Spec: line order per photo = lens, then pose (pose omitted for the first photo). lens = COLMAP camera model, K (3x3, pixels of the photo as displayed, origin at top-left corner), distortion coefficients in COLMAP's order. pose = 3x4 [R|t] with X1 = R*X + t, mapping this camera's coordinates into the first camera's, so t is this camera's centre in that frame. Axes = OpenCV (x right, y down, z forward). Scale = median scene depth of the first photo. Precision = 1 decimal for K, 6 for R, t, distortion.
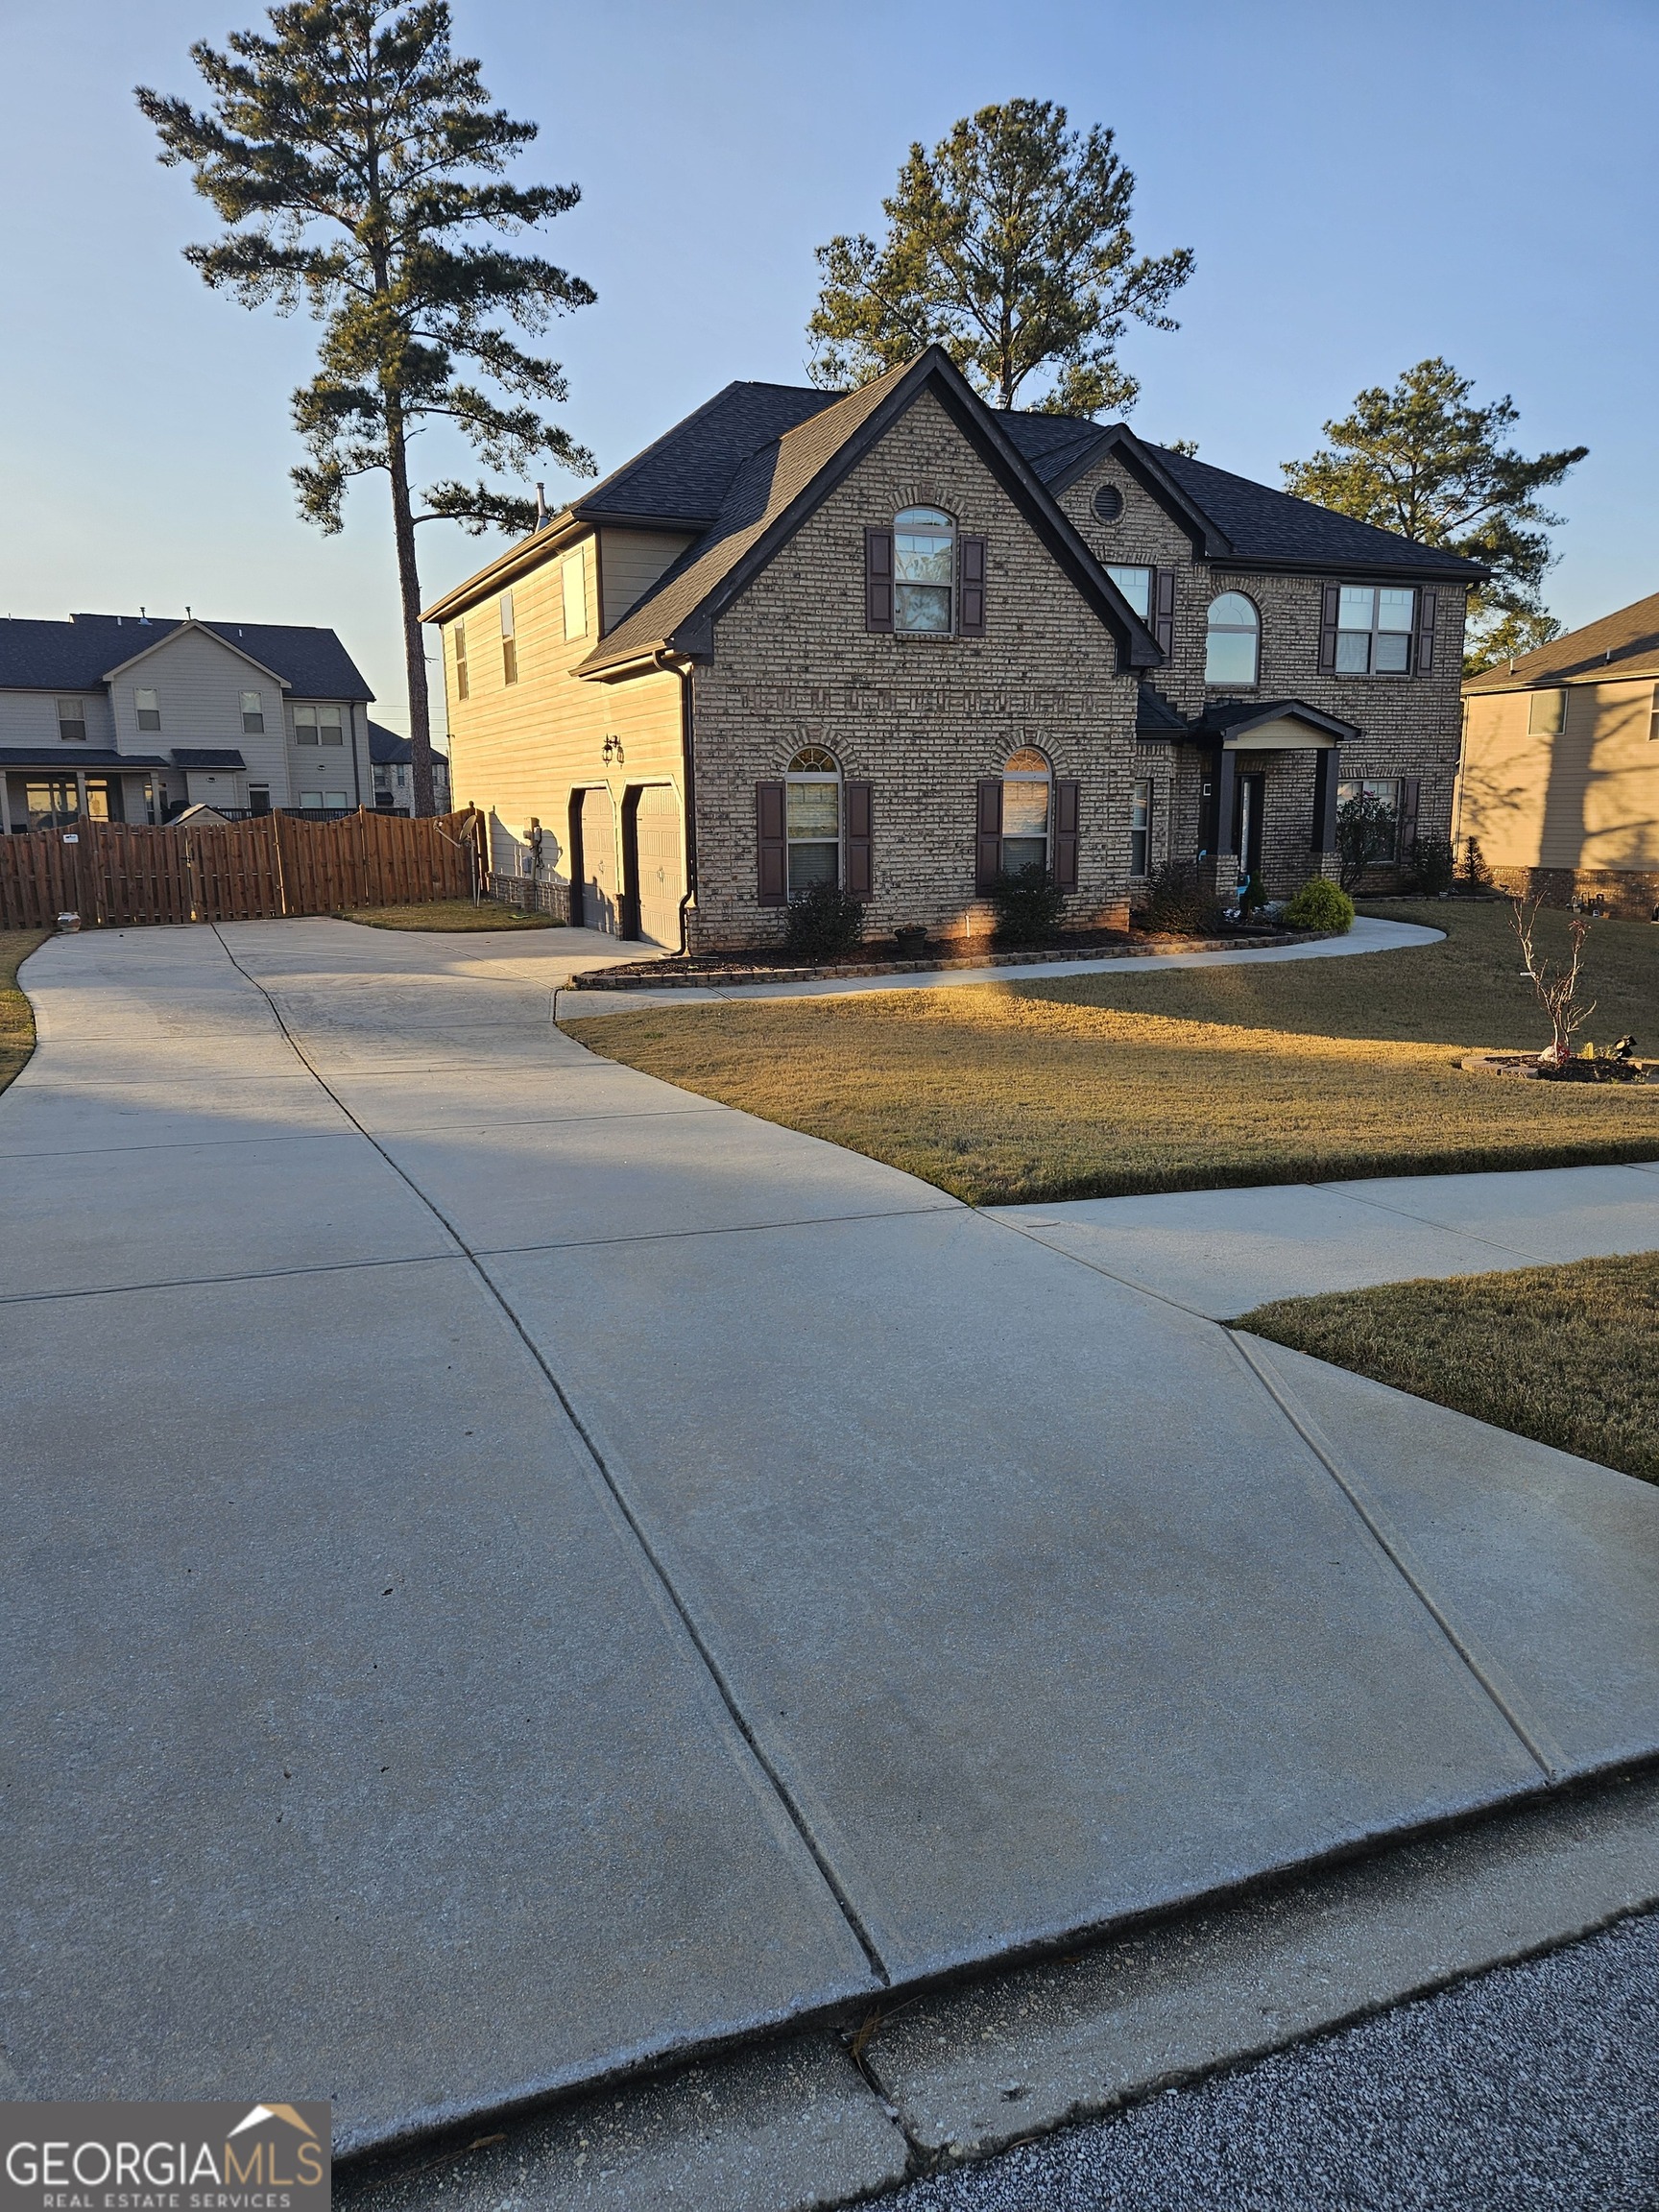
lens RADIAL K [[1526.3, 0, 817.1], [0, 1526.3, 1085.5], [0, 0, 1]] dist [0.063656, -0.050648]
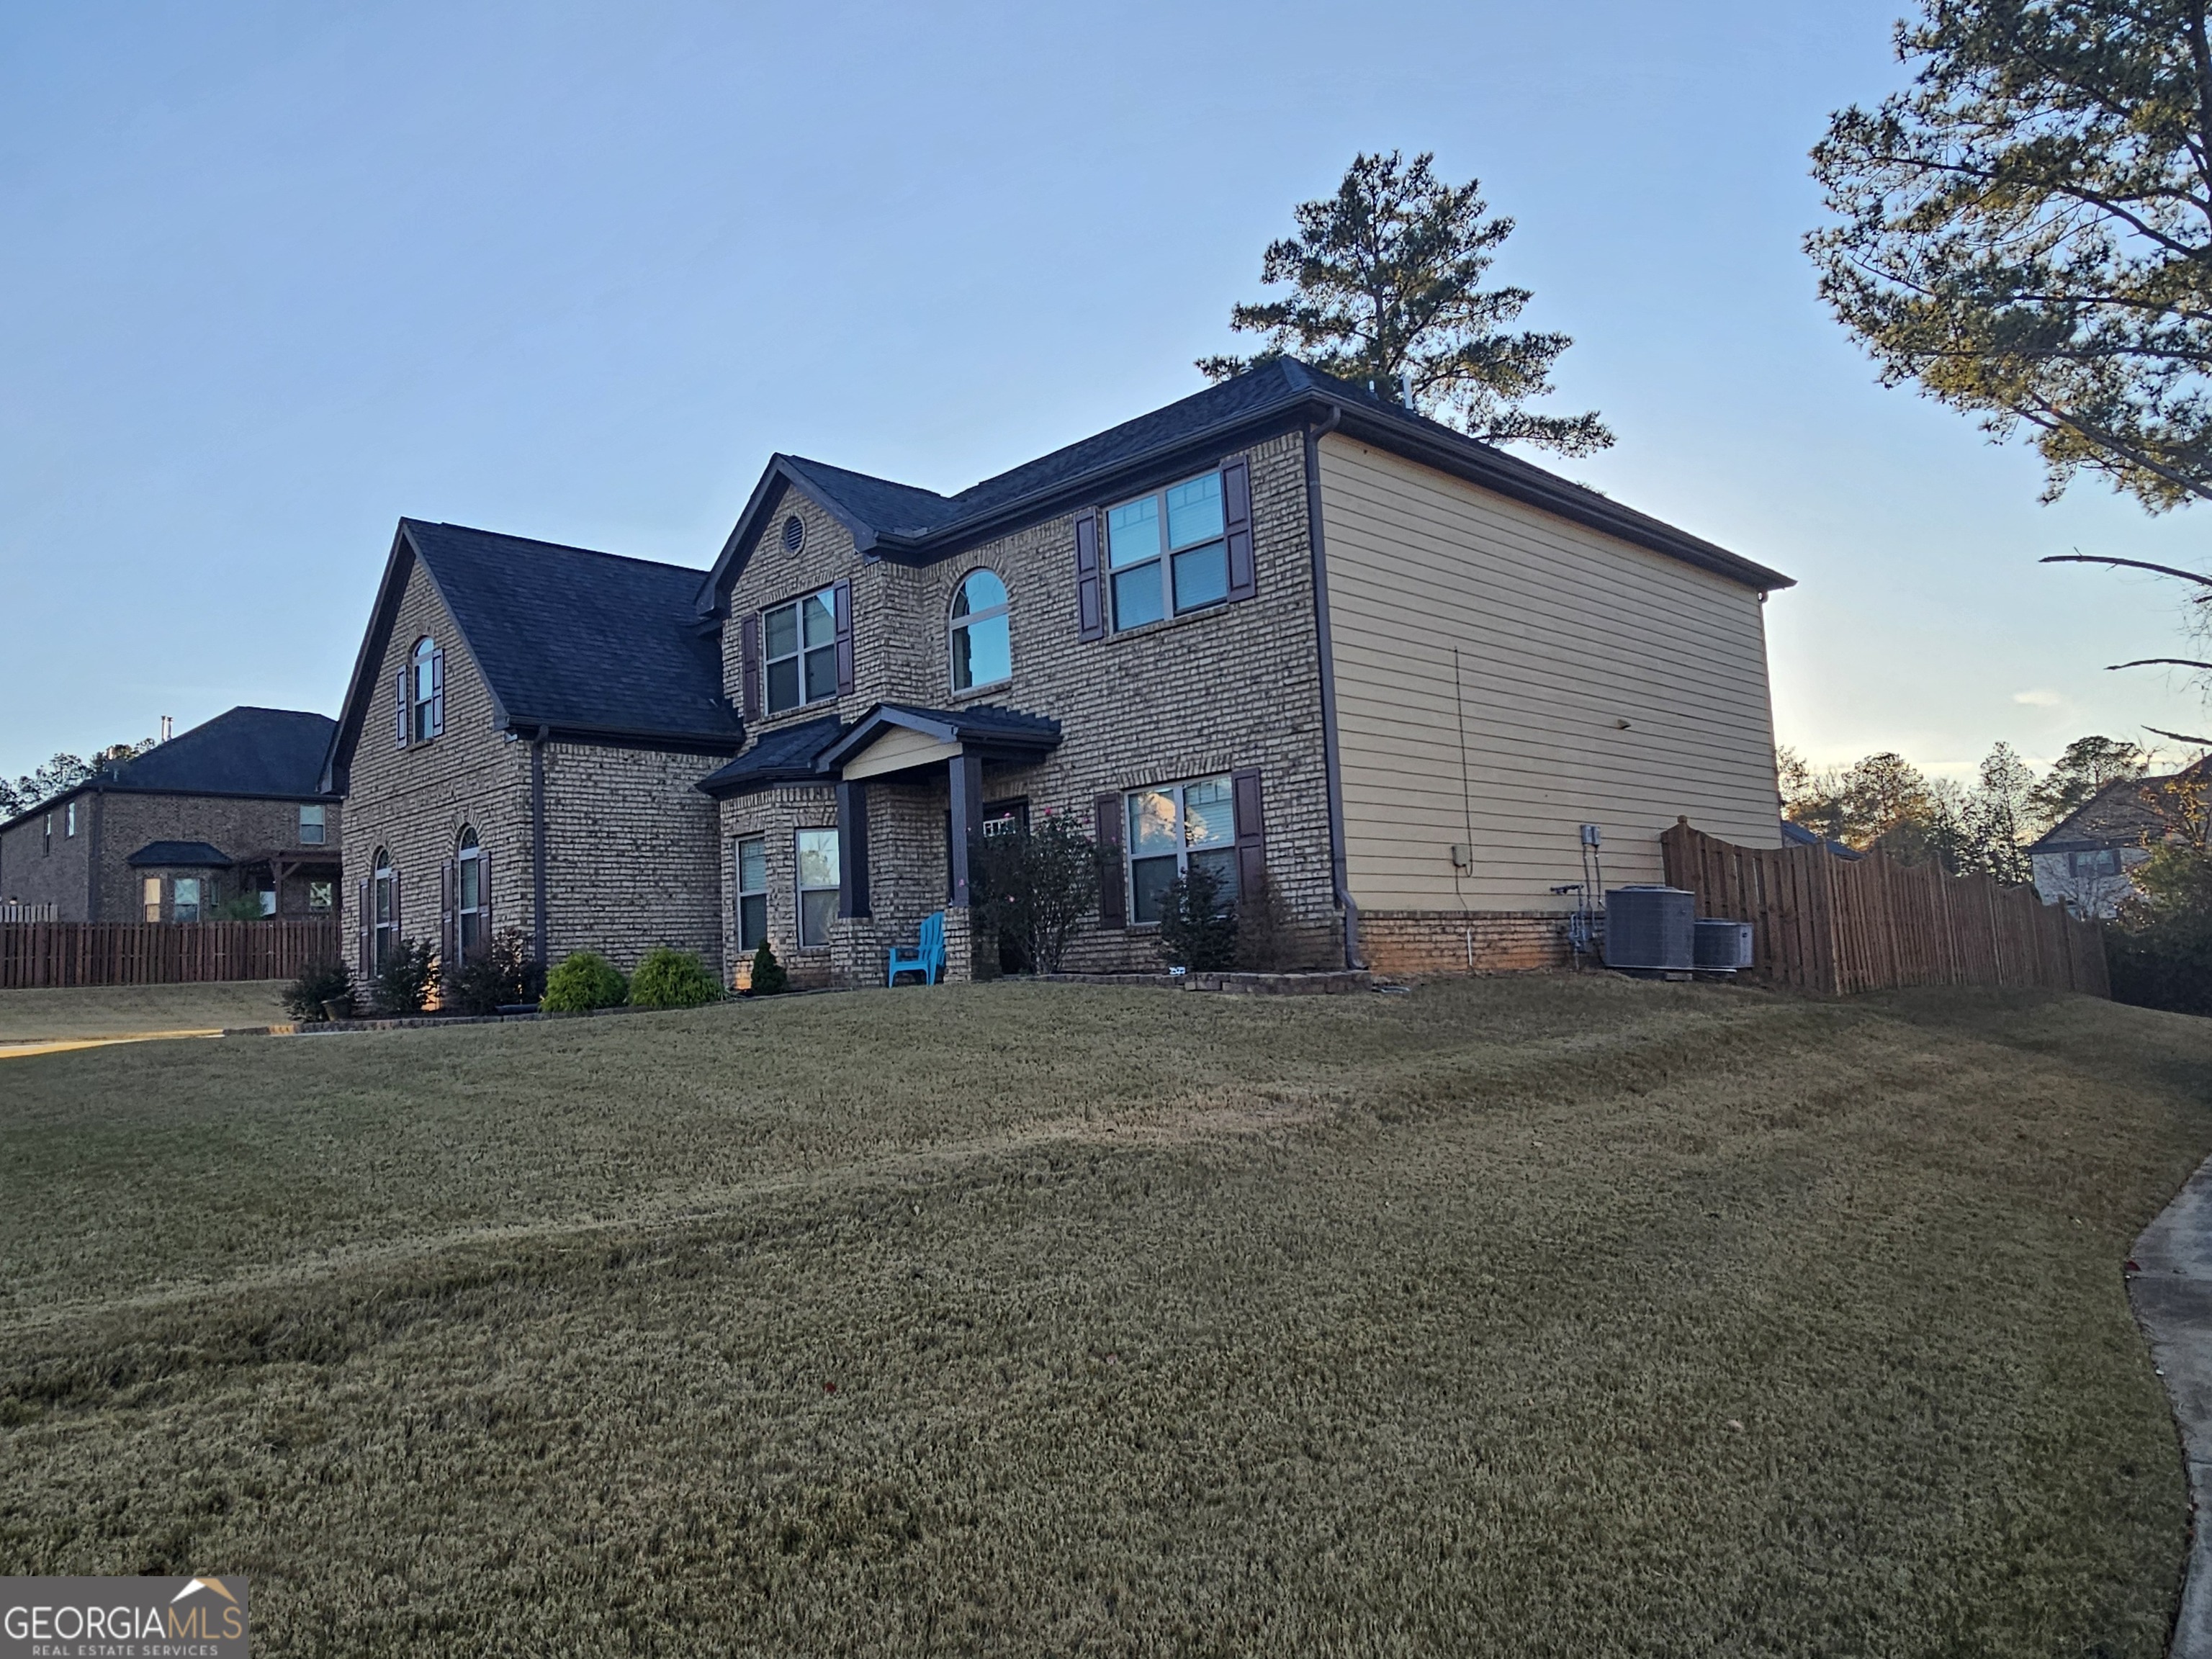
lens RADIAL K [[1505.7, 0, 1112.0], [0, 1505.7, 837.1], [0, 0, 1]] dist [-0.001581, 0.007616]
pose [[0.355208, -0.090873, -0.930360, 0.807005], [-0.118599, 0.982840, -0.141279, -0.080069], [0.927233, 0.160523, 0.338336, 0.695710]]
